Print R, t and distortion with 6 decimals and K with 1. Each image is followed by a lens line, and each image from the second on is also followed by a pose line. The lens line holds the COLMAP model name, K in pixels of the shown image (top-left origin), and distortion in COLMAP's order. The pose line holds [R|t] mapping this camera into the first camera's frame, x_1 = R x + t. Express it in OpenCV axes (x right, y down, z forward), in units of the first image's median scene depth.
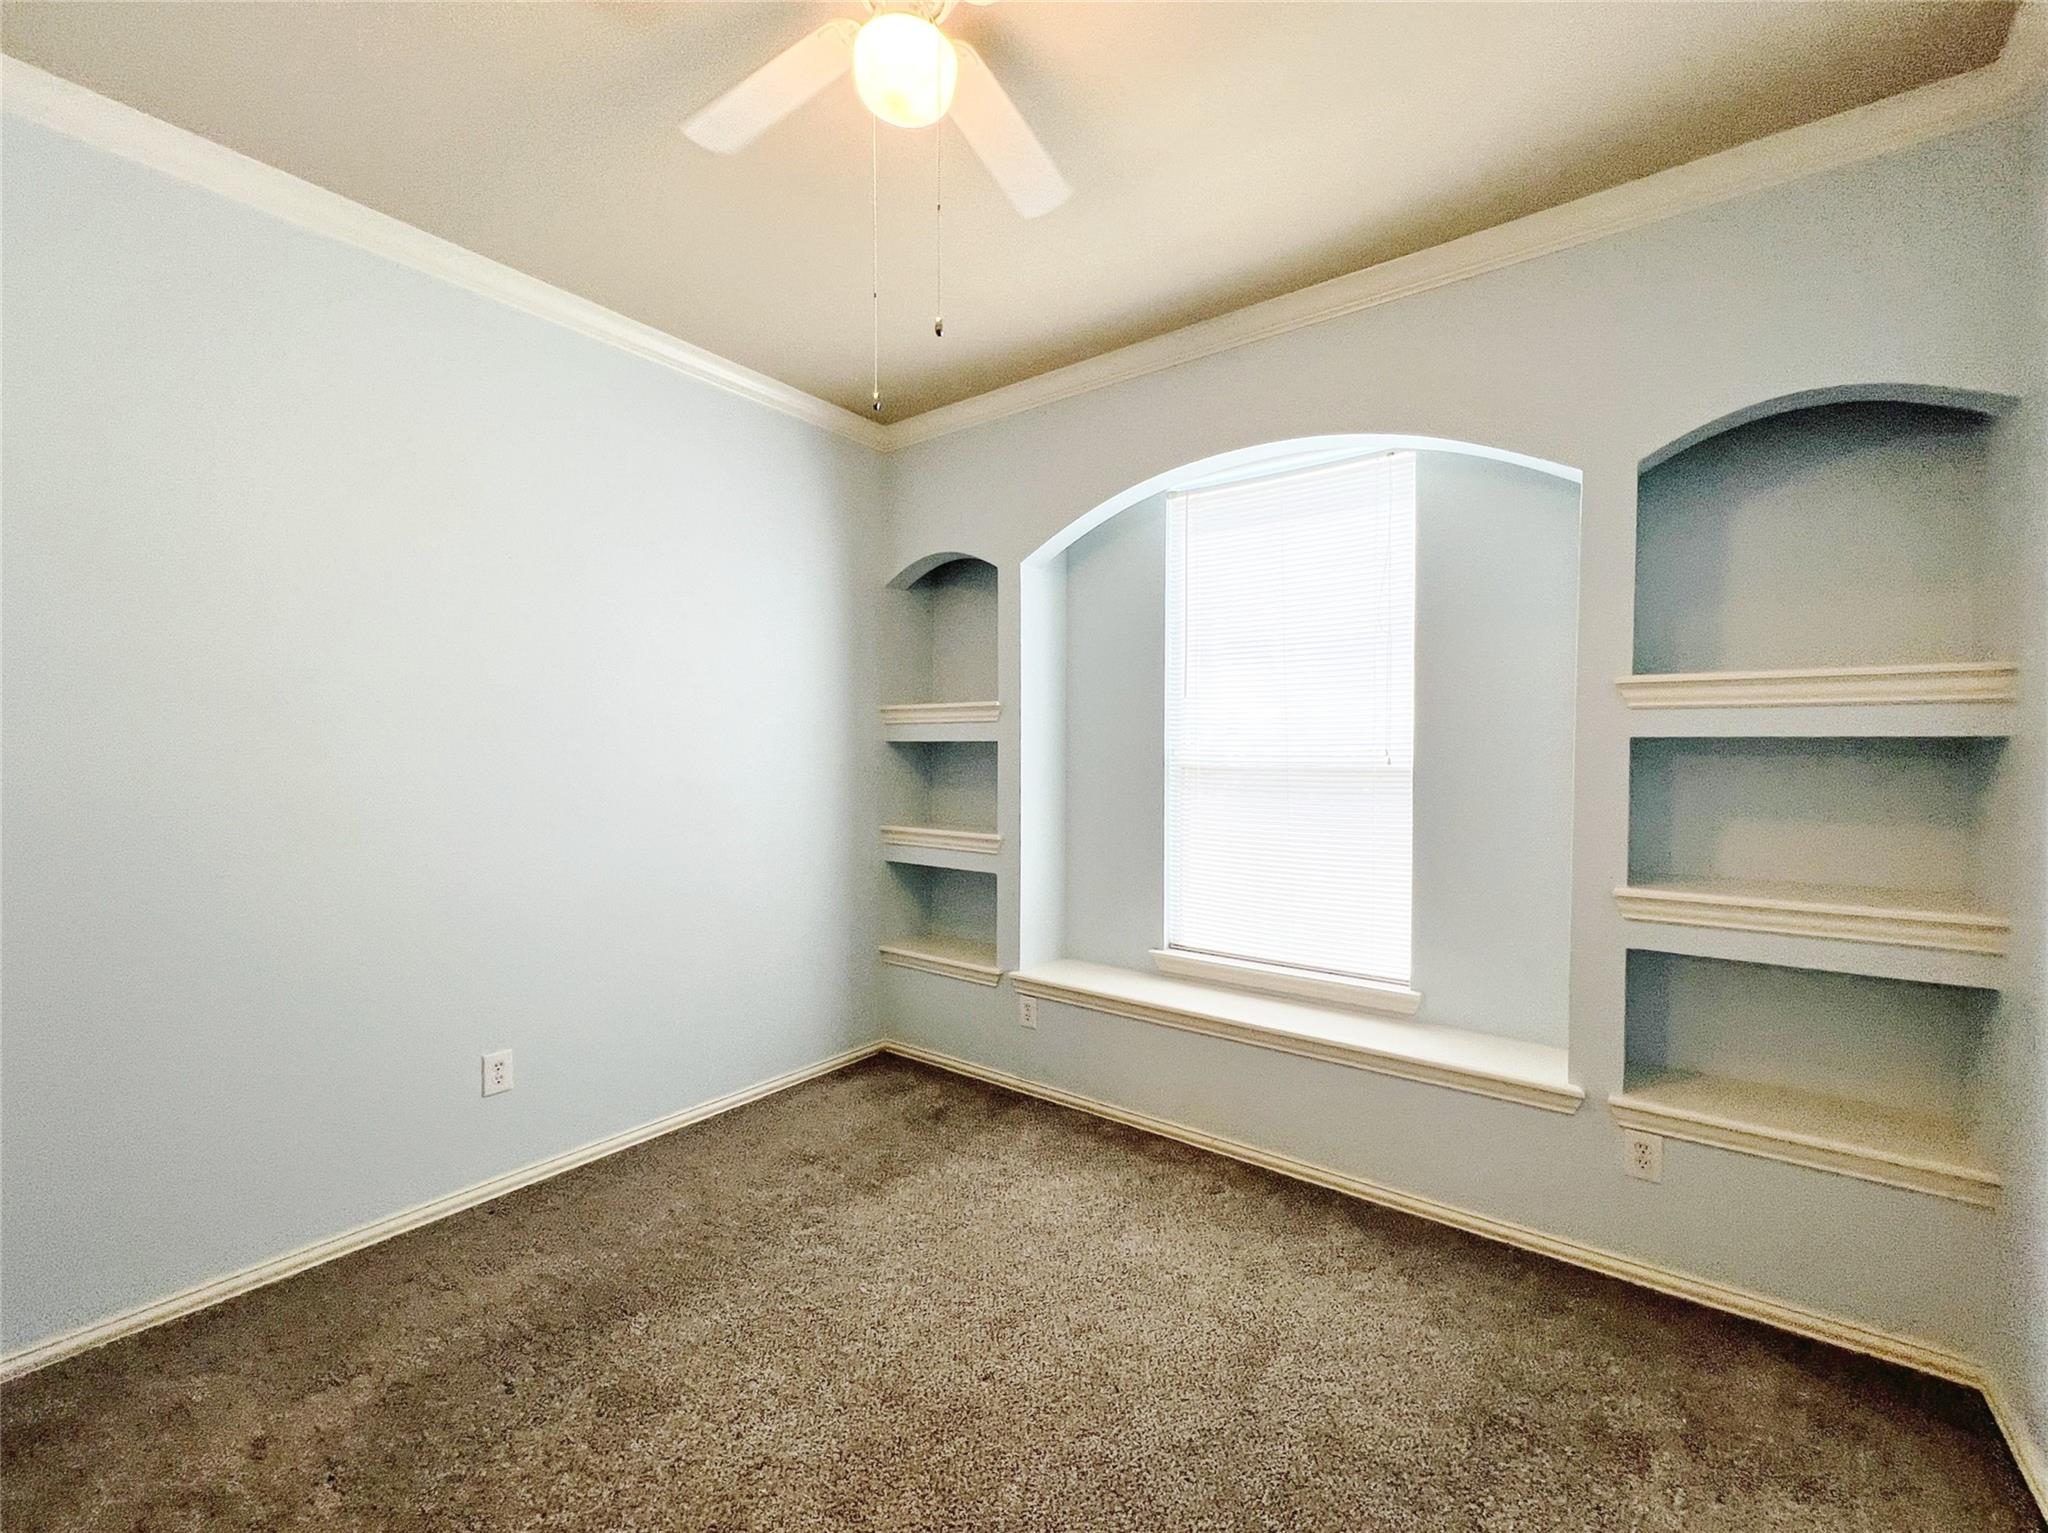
lens RADIAL K [[858.0, 0, 1021.0], [0, 858.0, 771.7], [0, 0, 1]] dist [0.001134, 0.001248]
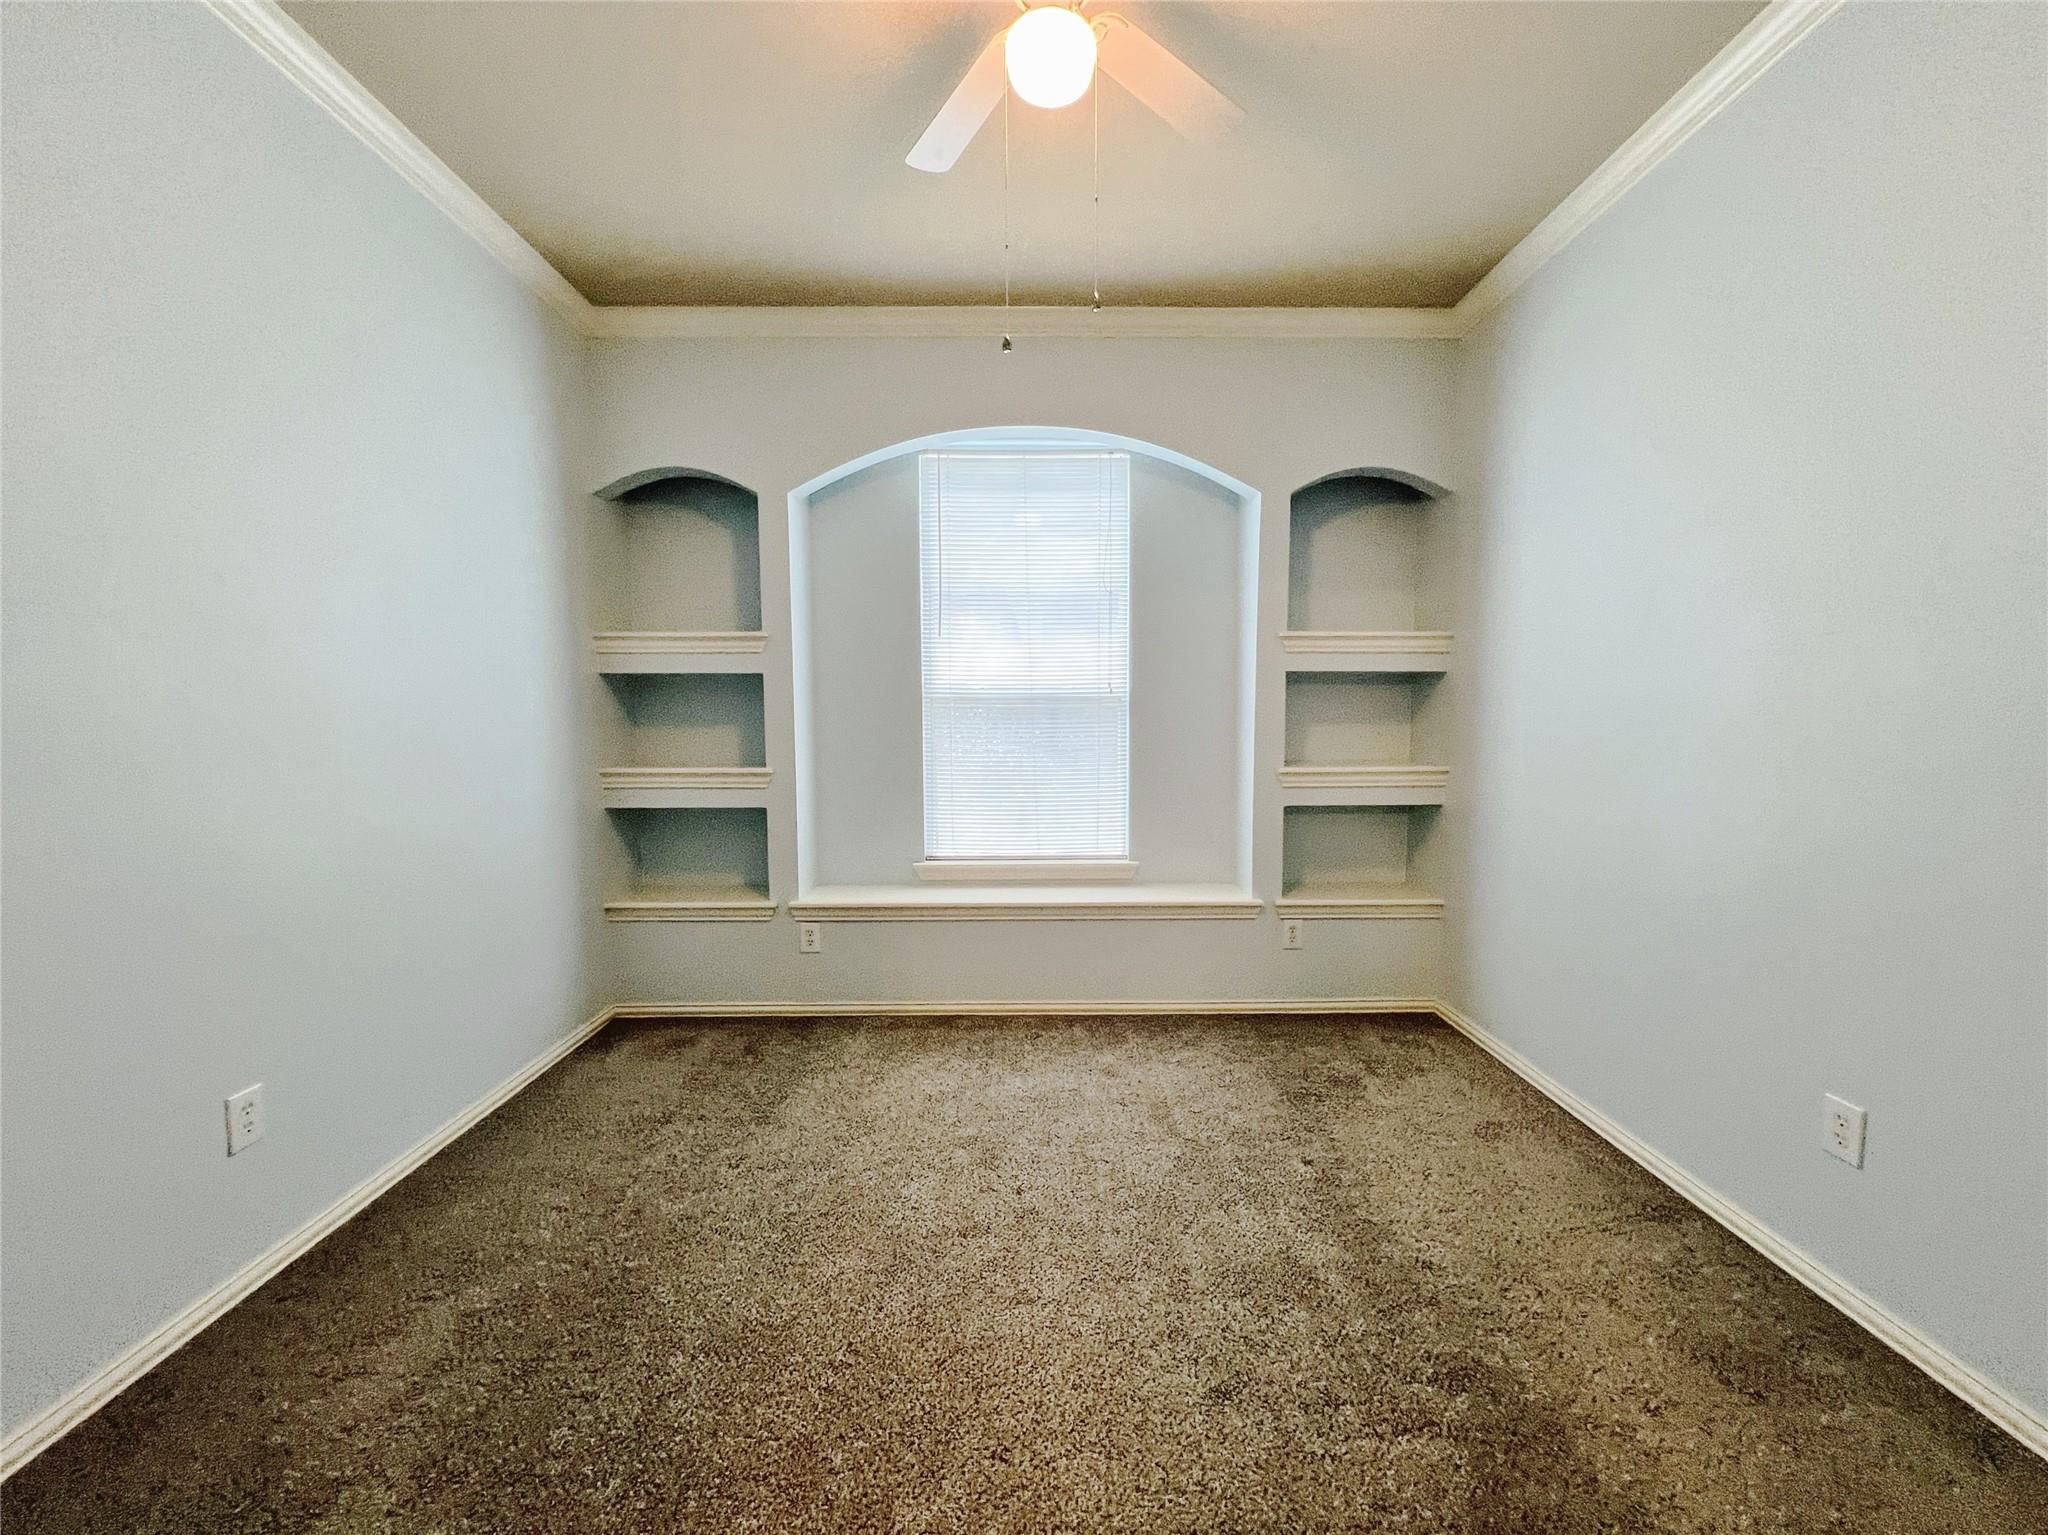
lens RADIAL K [[858.0, 0, 1021.0], [0, 858.0, 772.7], [0, 0, 1]] dist [0.001134, 0.001248]
pose [[0.786497, -0.051035, 0.615482, -0.491360], [0.021795, 0.998253, 0.054923, 0.037920], [-0.617210, -0.029782, 0.786235, 0.050360]]
